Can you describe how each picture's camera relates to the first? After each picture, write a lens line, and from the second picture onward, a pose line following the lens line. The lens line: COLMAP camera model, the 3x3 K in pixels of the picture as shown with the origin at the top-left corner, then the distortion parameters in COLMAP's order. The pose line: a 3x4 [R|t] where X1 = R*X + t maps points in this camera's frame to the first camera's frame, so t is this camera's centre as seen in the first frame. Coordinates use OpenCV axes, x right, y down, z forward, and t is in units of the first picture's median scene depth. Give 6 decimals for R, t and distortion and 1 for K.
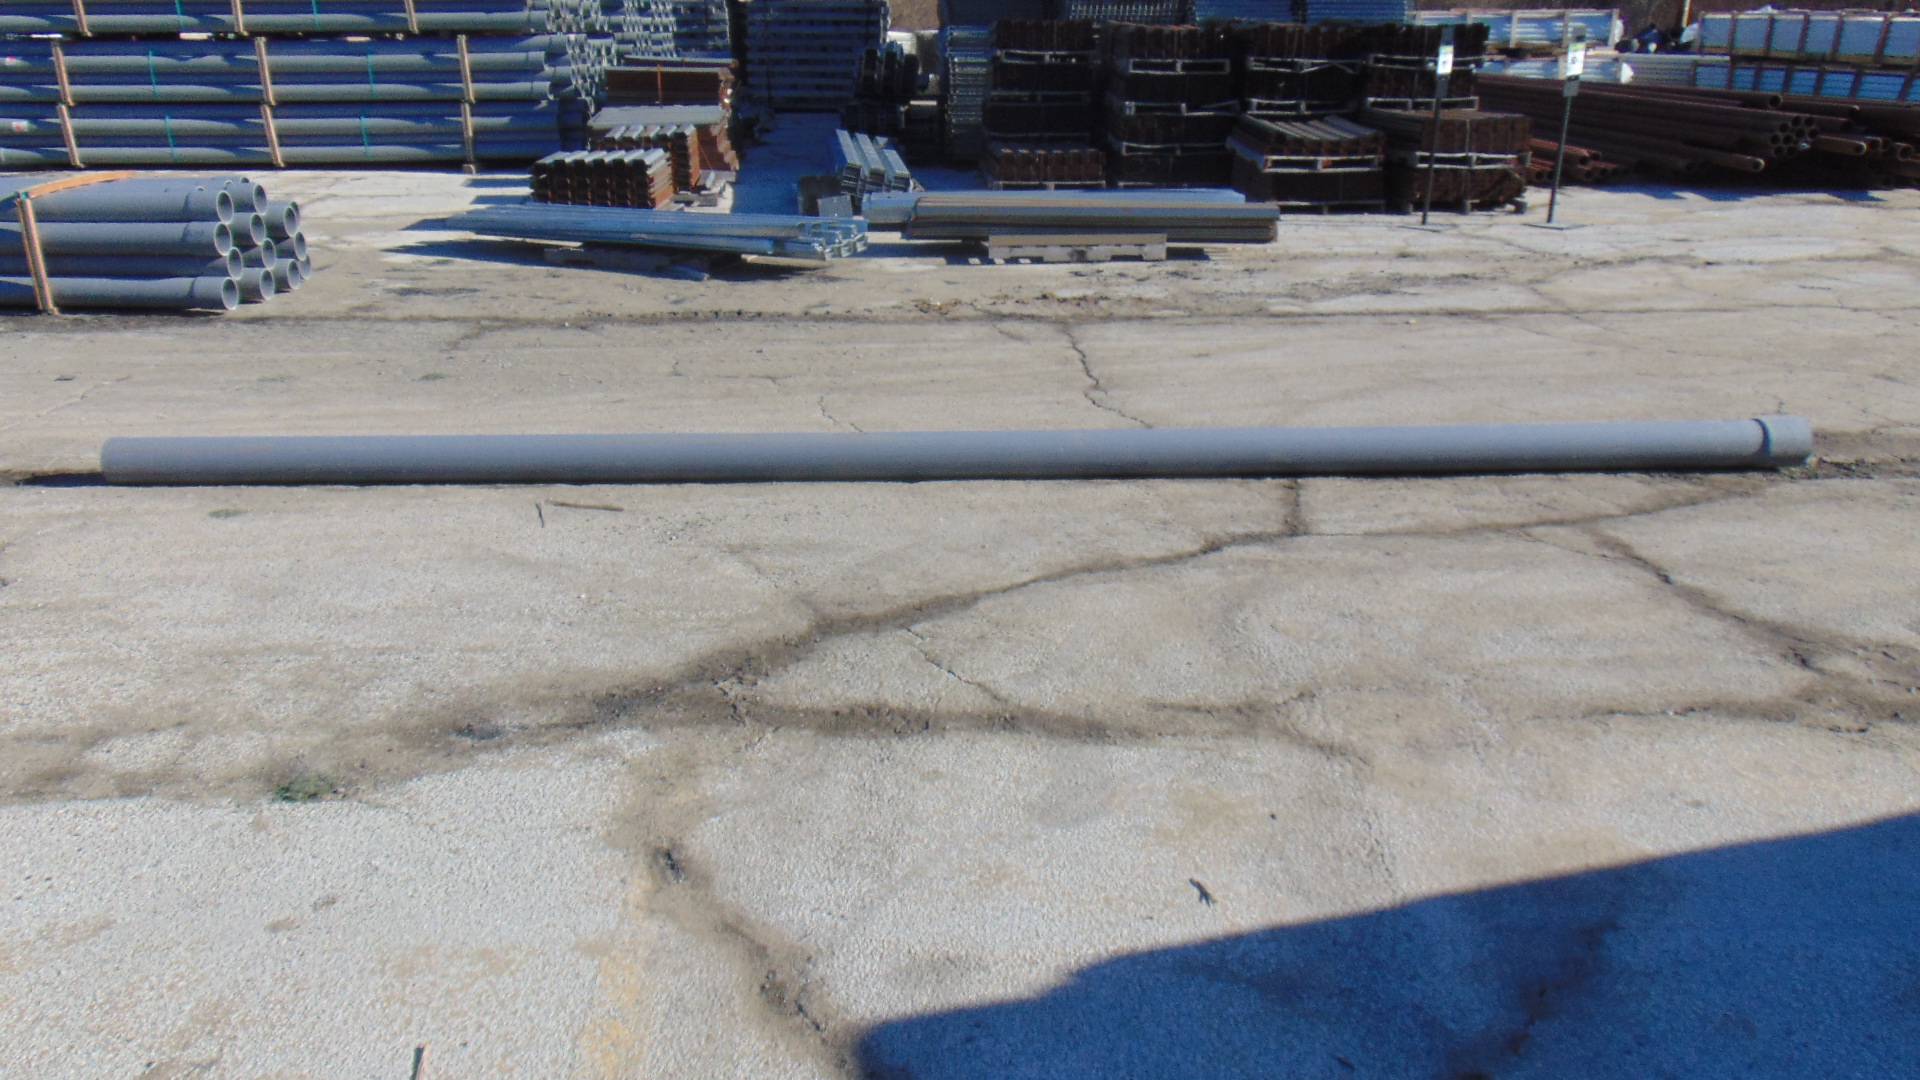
lens RADIAL K [[1422.1, 0, 960.0], [0, 1422.1, 540.0], [0, 0, 1]] dist [-0.051933, 0.101681]
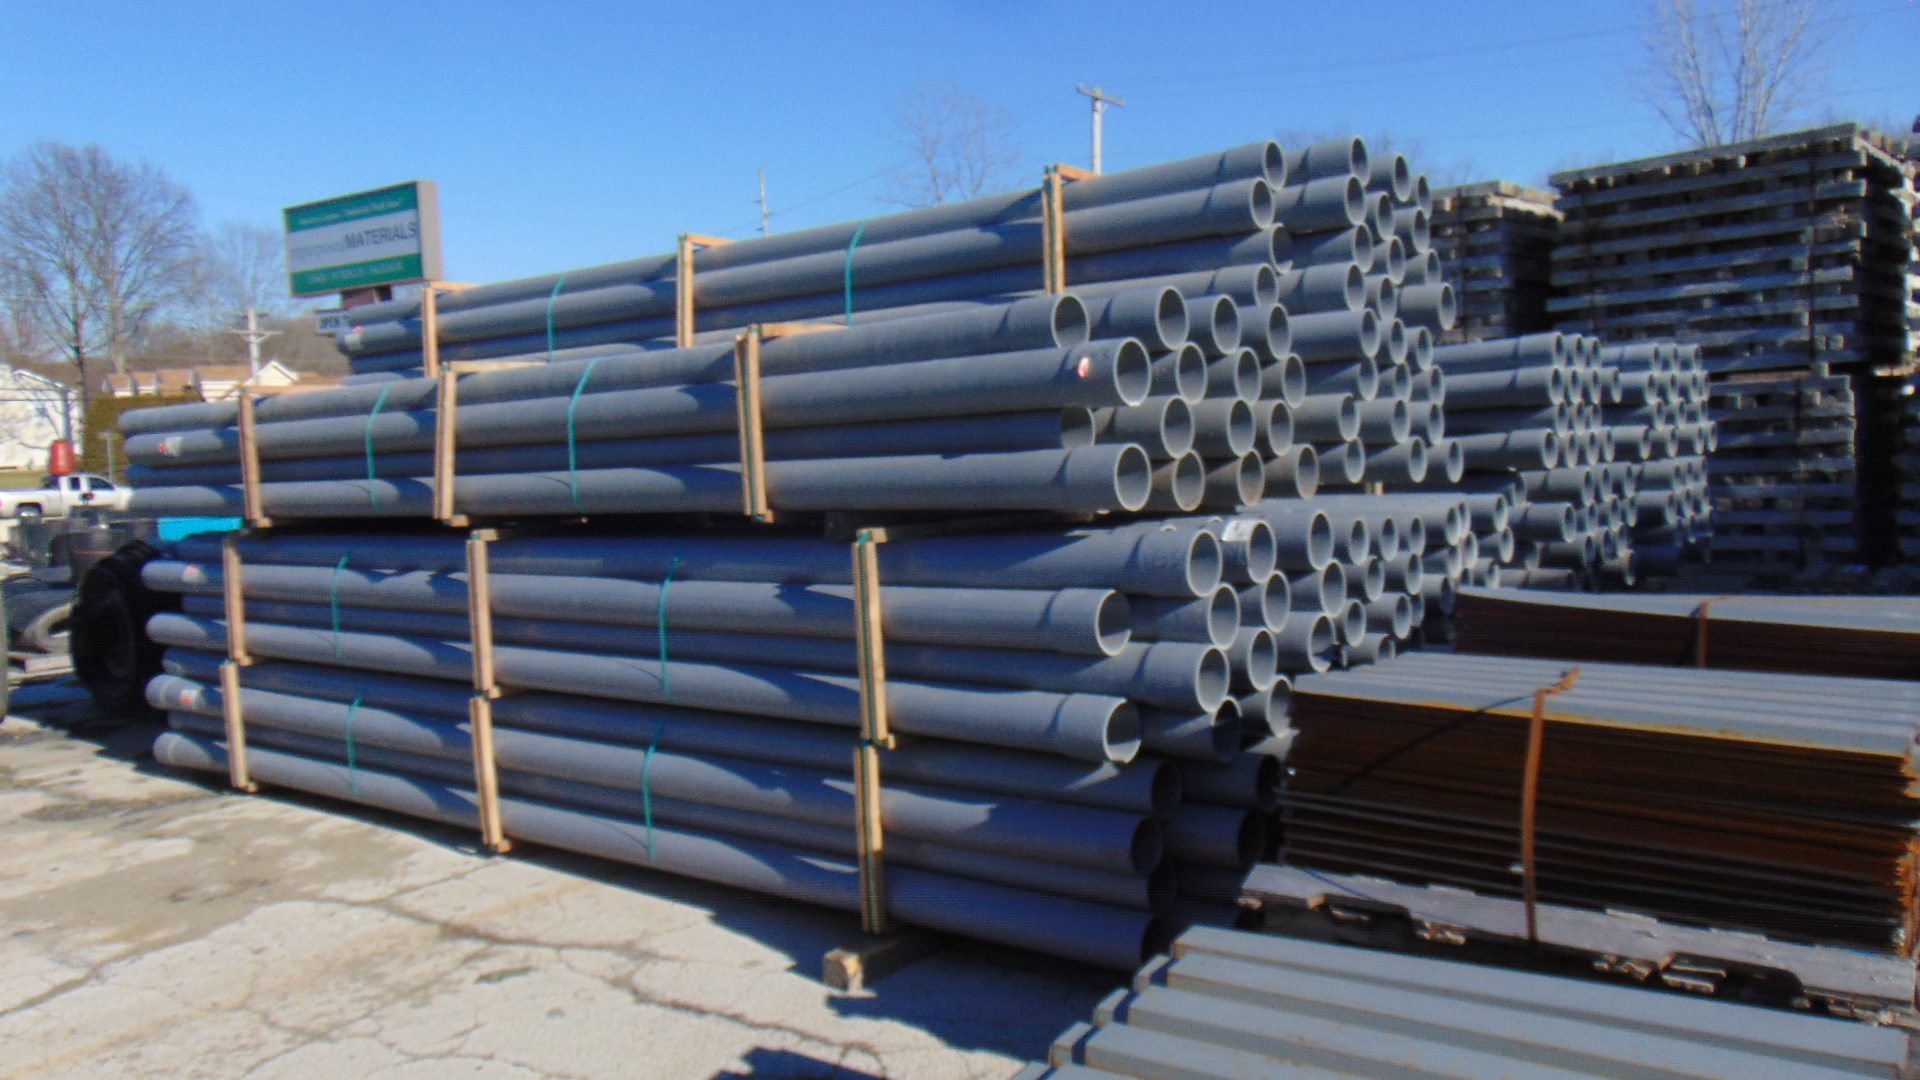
lens RADIAL K [[1422.1, 0, 960.0], [0, 1422.1, 540.0], [0, 0, 1]] dist [-0.051933, 0.101681]
pose [[0.767933, 0.019036, -0.640247, -0.144404], [-0.184232, 0.963885, -0.192315, -0.295902], [0.613463, 0.265639, 0.743706, 0.776451]]
